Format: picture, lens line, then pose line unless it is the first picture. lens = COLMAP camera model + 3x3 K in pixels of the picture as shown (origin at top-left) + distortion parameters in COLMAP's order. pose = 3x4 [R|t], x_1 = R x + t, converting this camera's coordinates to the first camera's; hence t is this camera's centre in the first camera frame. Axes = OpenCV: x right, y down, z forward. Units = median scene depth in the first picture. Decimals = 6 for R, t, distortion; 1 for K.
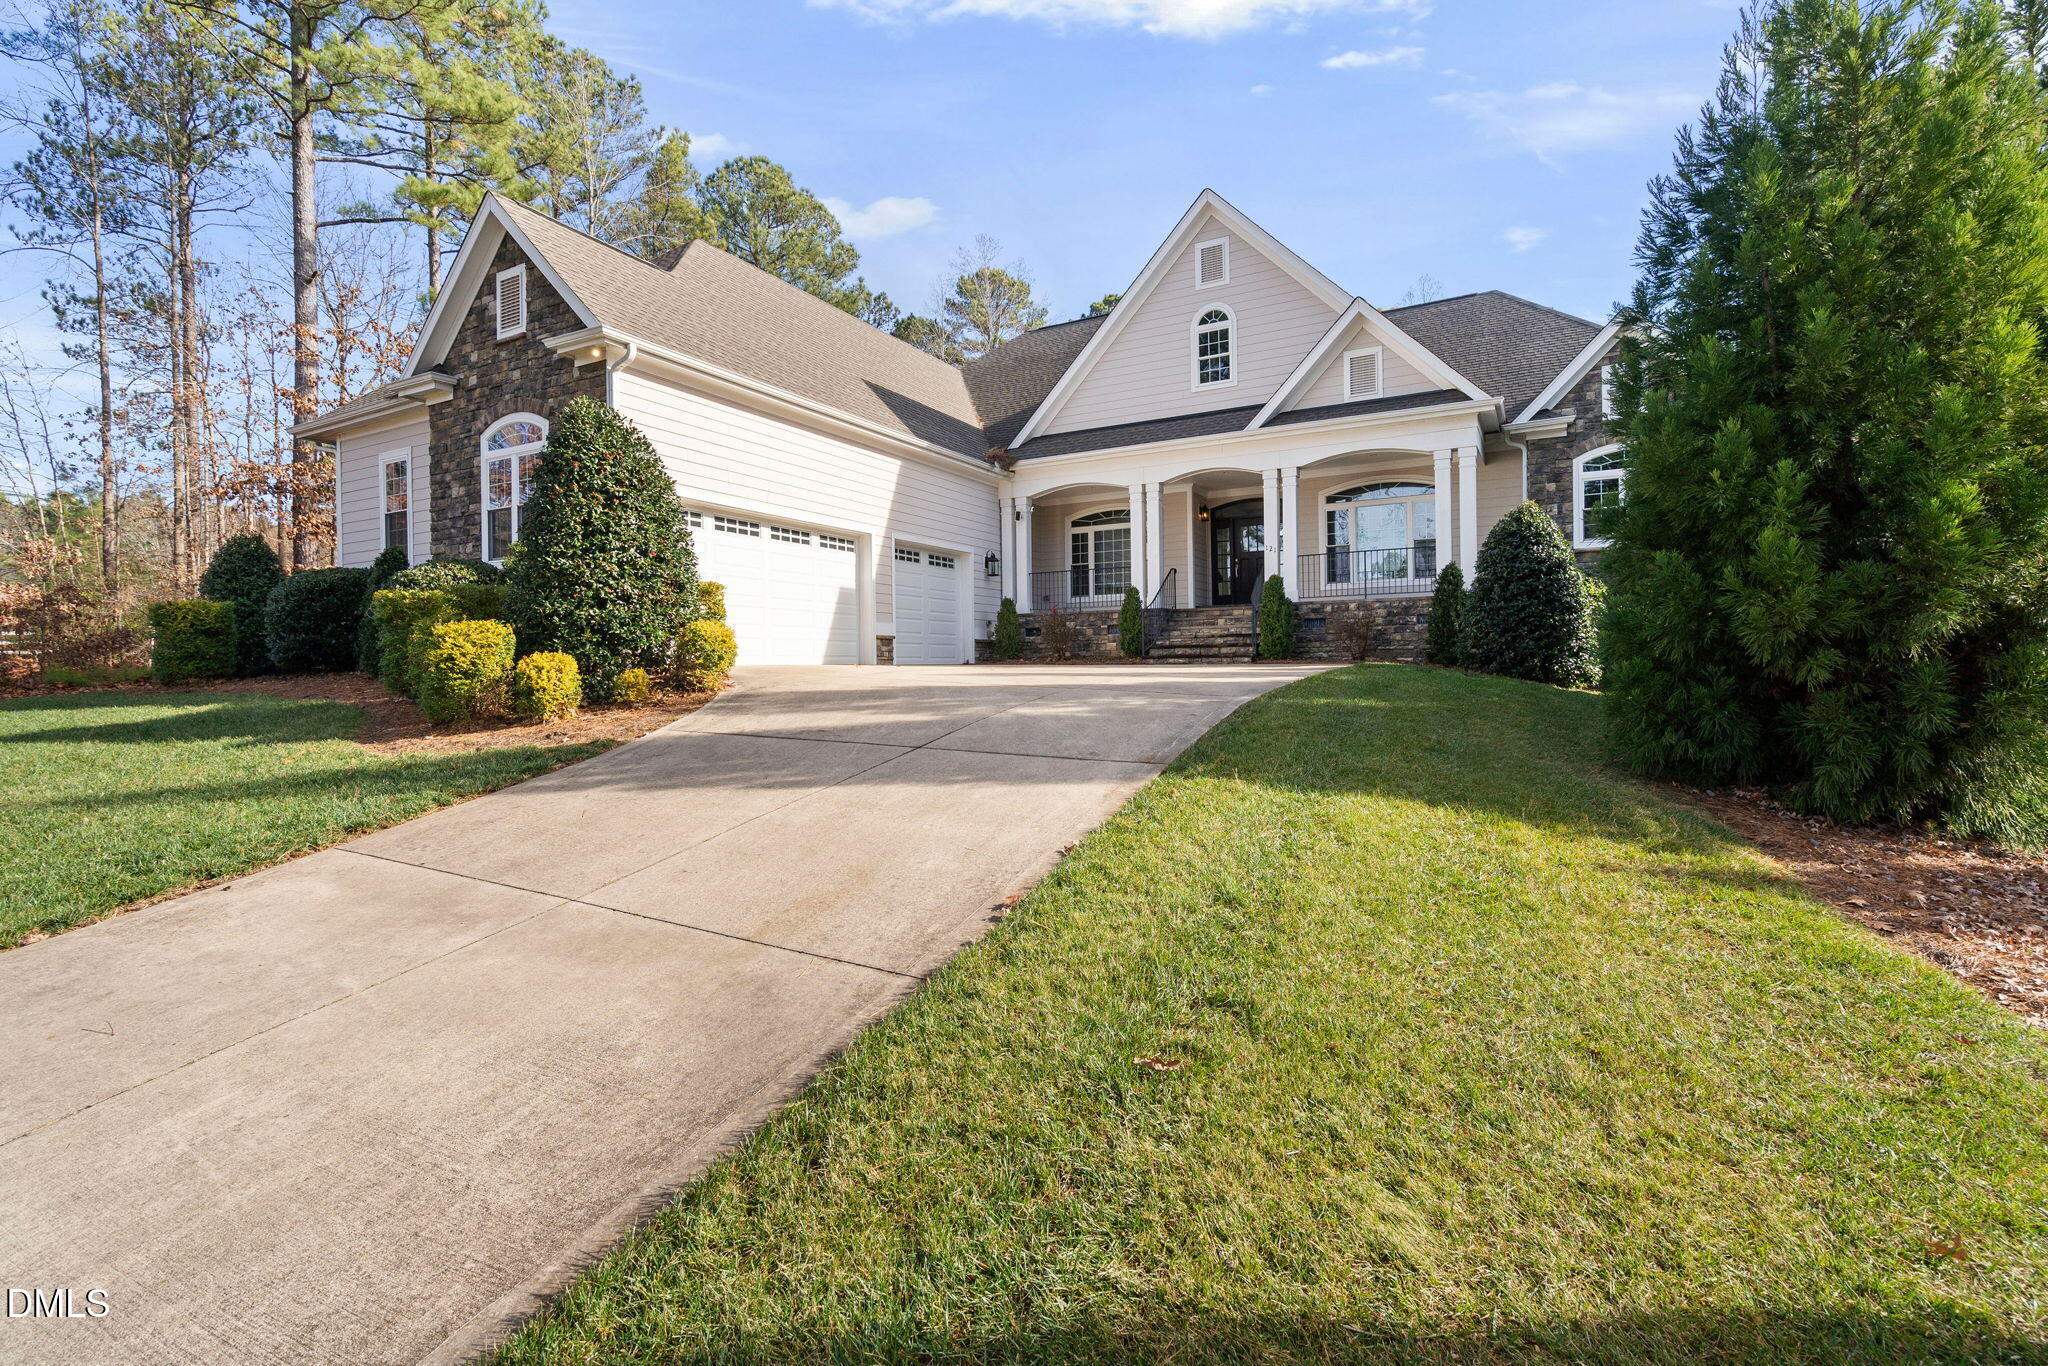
lens RADIAL K [[948.2, 0, 1000.2], [0, 948.2, 688.8], [0, 0, 1]] dist [0.001347, 0.000391]
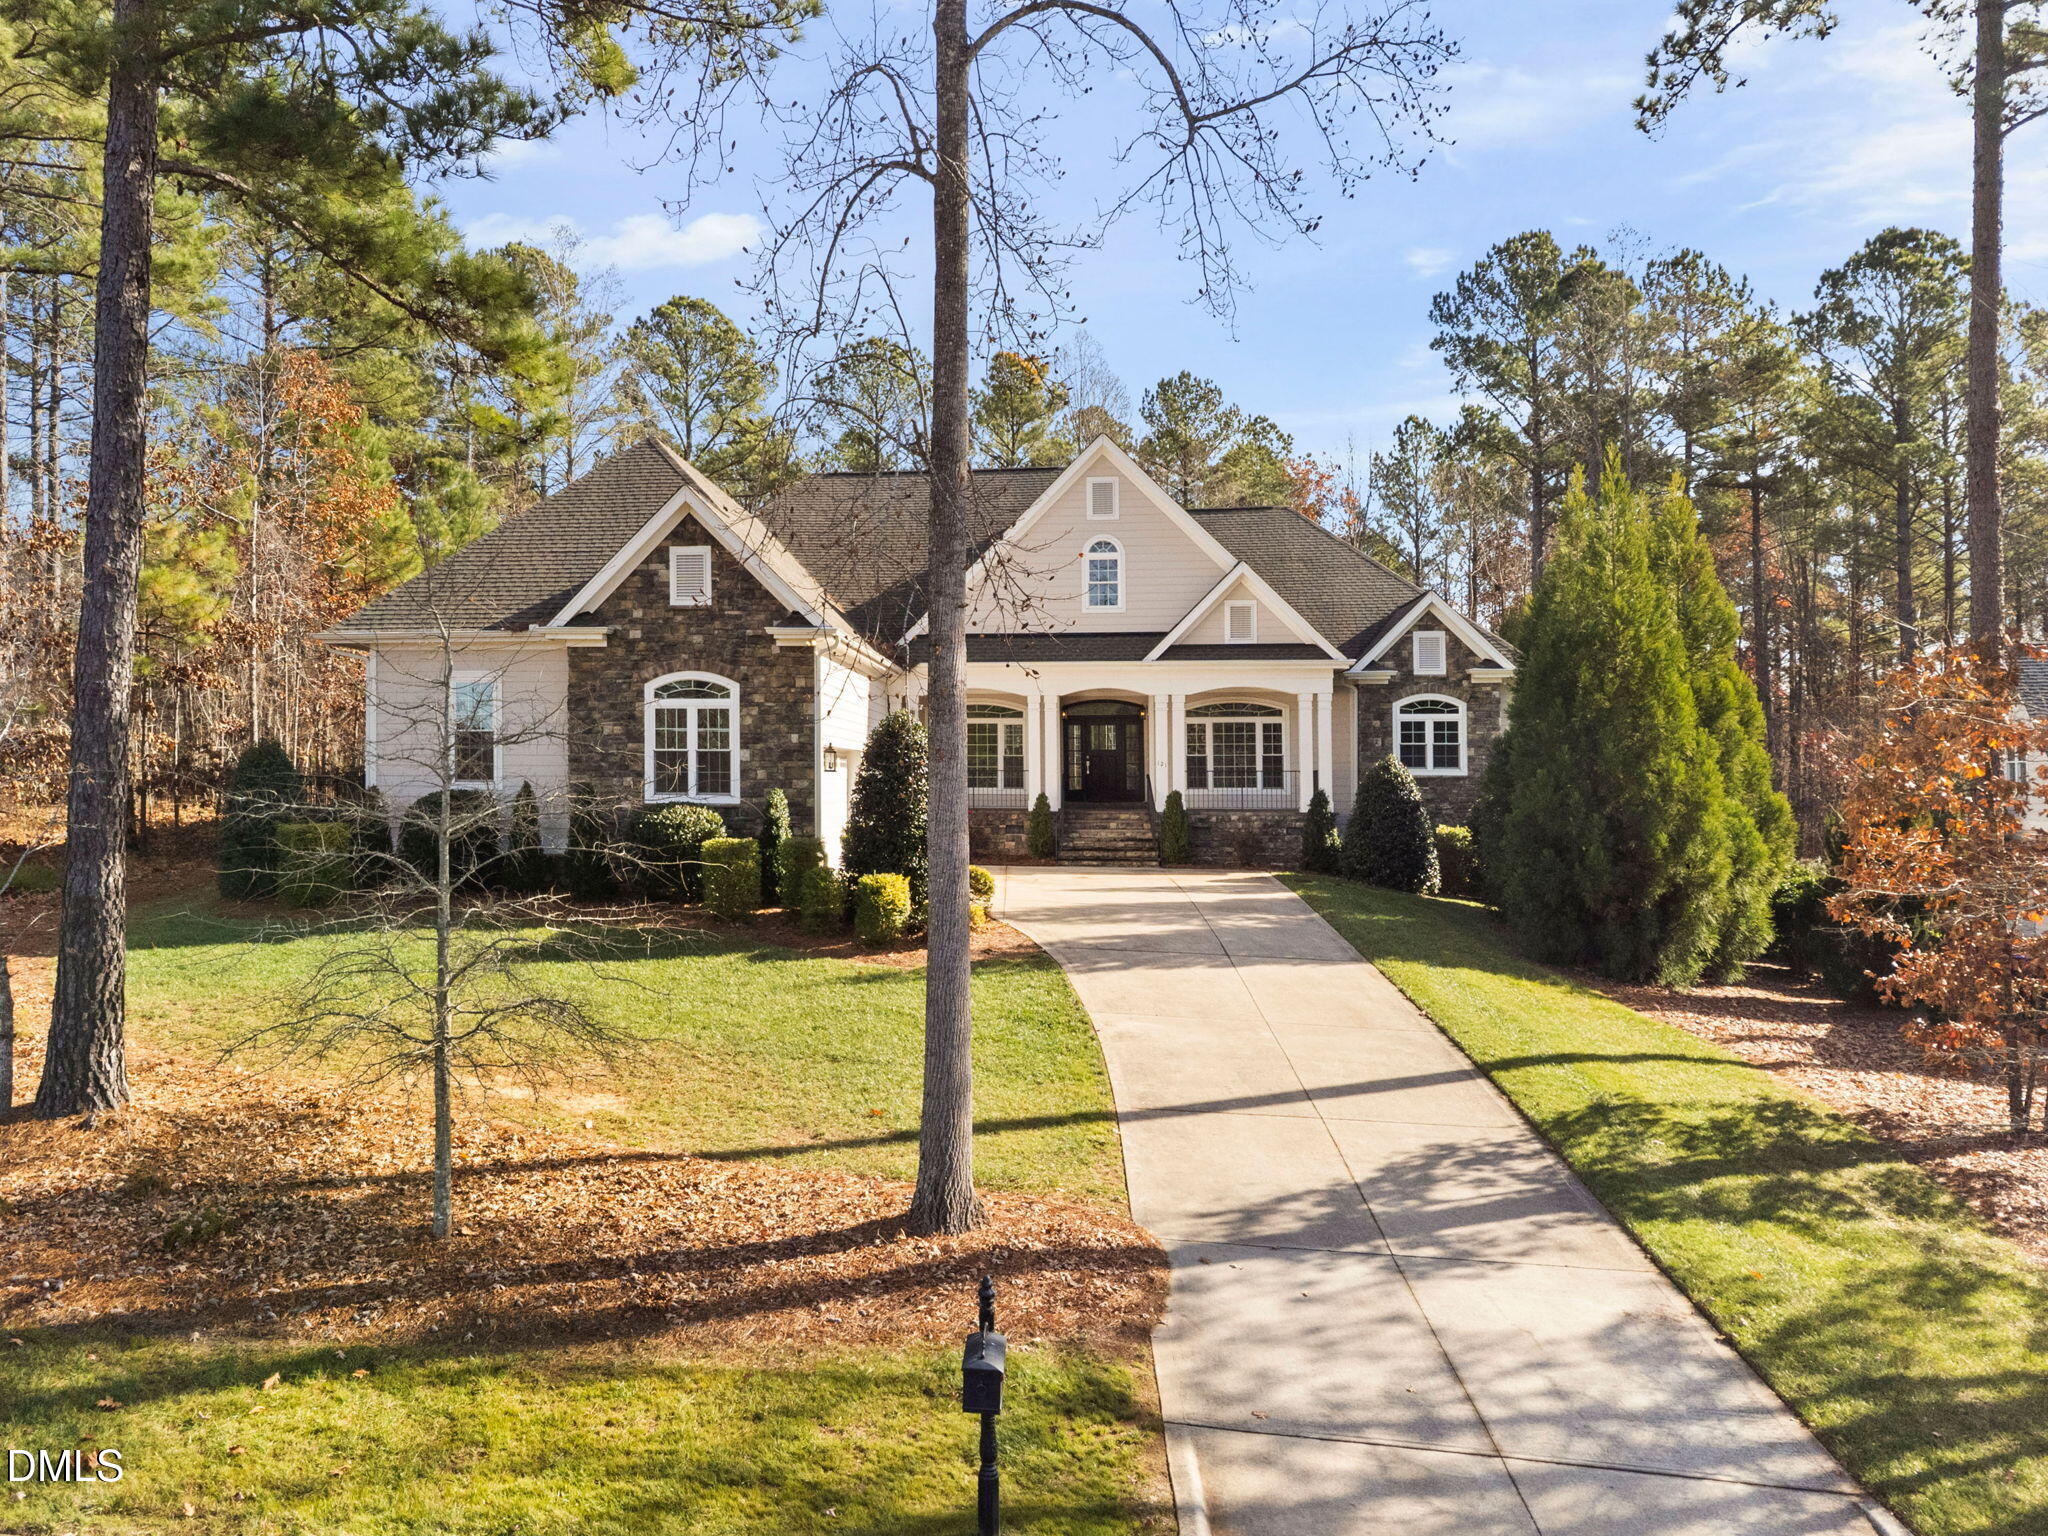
lens RADIAL K [[1604.8, 0, 856.0], [0, 1604.8, 802.1], [0, 0, 1]] dist [0.051213, -0.060359]
pose [[0.931374, 0.007542, 0.363987, -0.858253], [-0.003613, 0.999928, -0.011474, -0.088843], [-0.364047, 0.009372, 0.931334, -0.746029]]
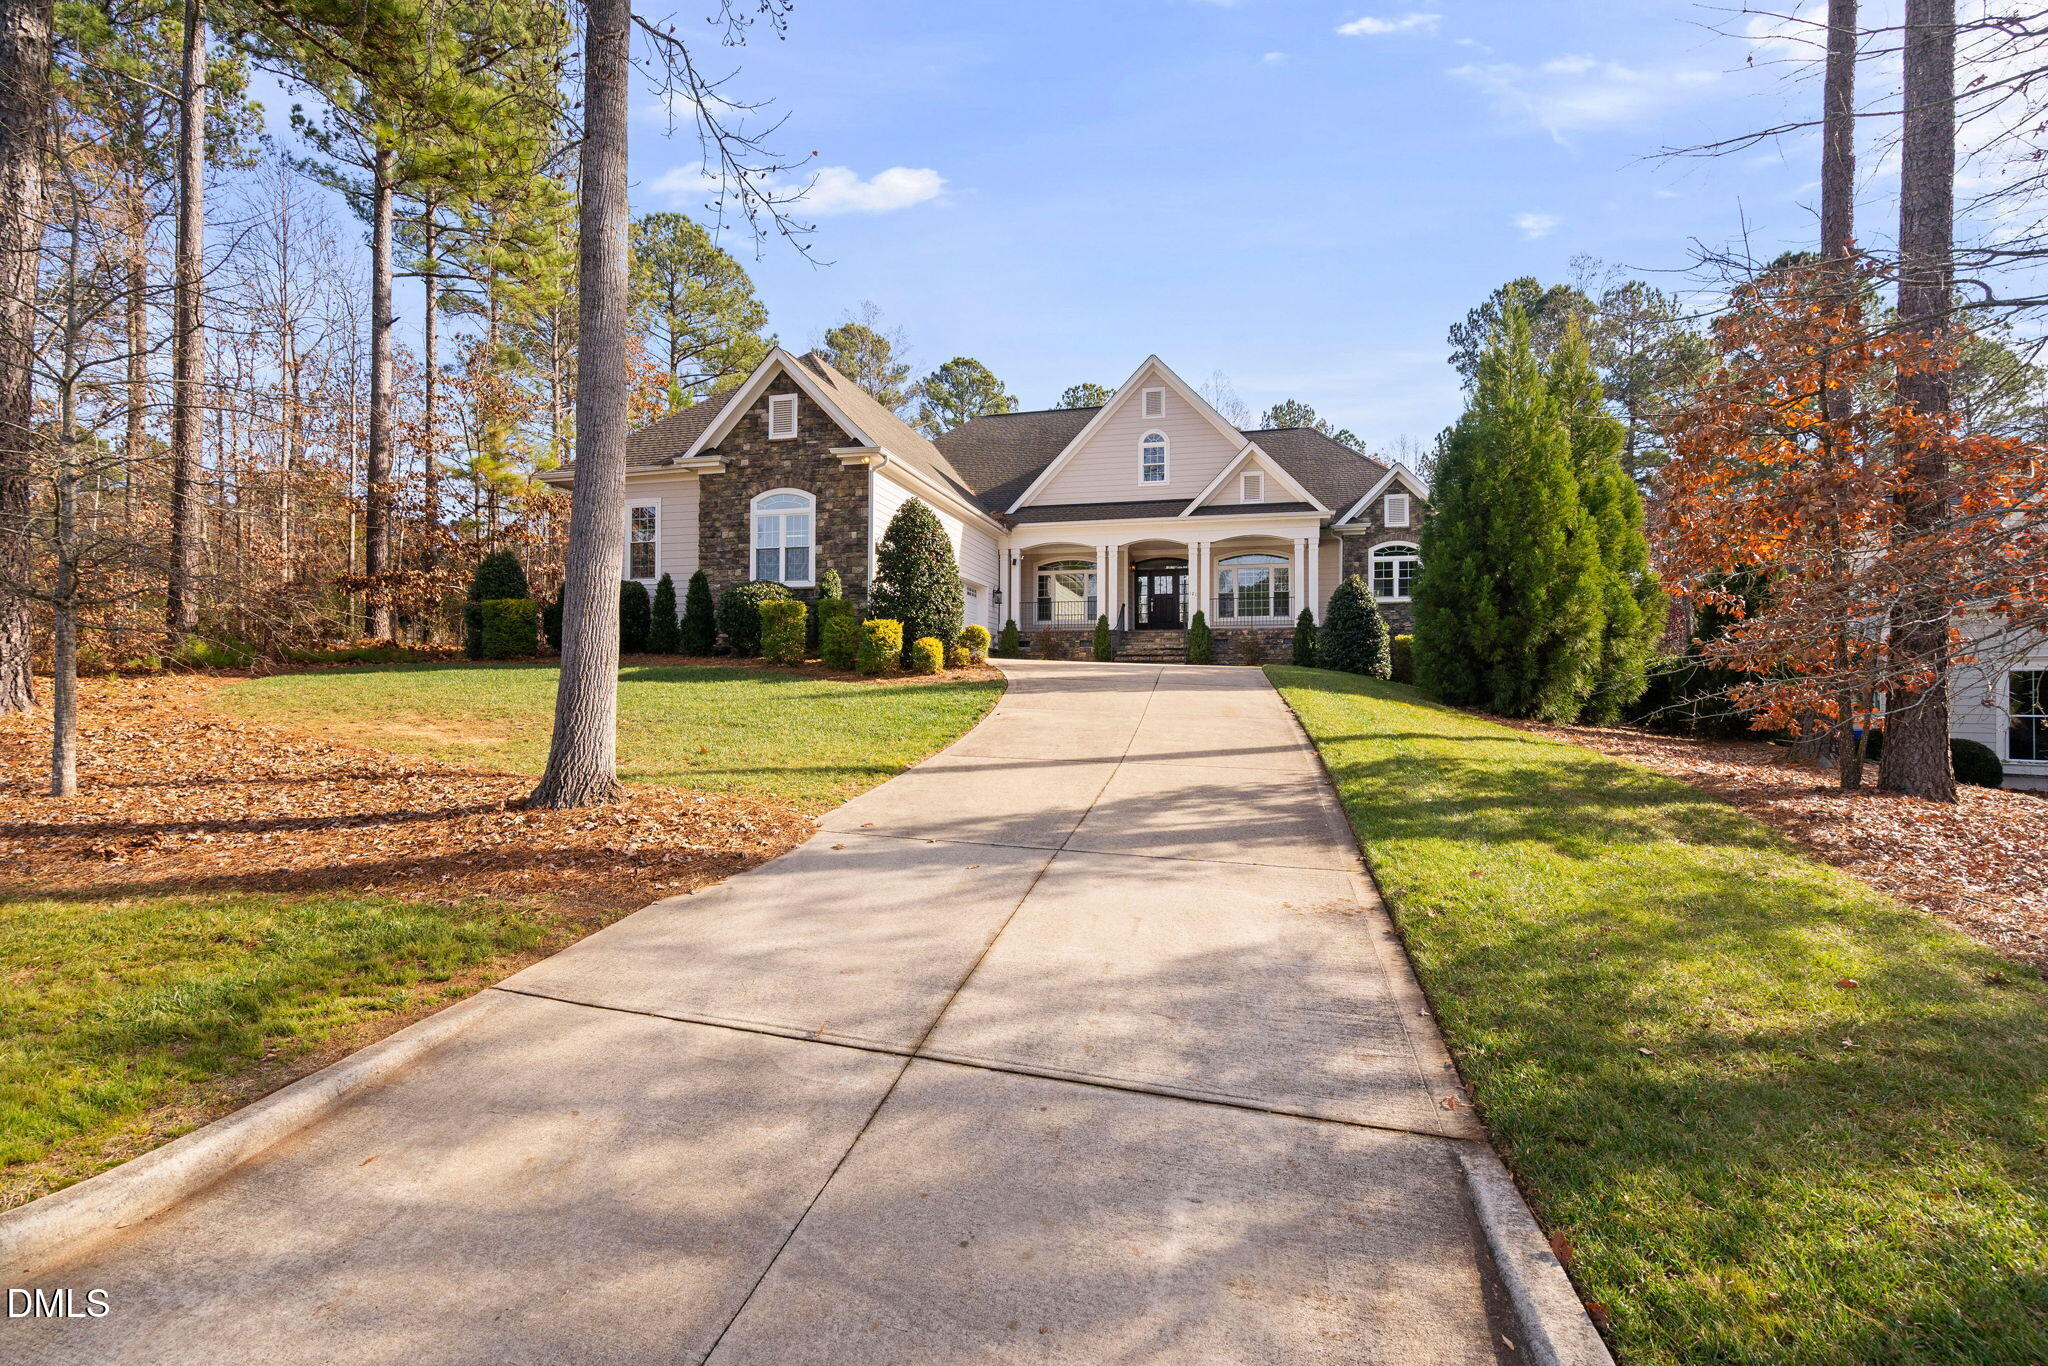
lens RADIAL K [[952.8, 0, 1003.4], [0, 952.8, 713.7], [0, 0, 1]] dist [-0.002713, 0.000865]
pose [[0.970032, 0.012781, 0.242642, -0.443007], [-0.011909, 0.999916, -0.005059, 0.068020], [-0.242687, 0.002018, 0.970103, -0.492930]]
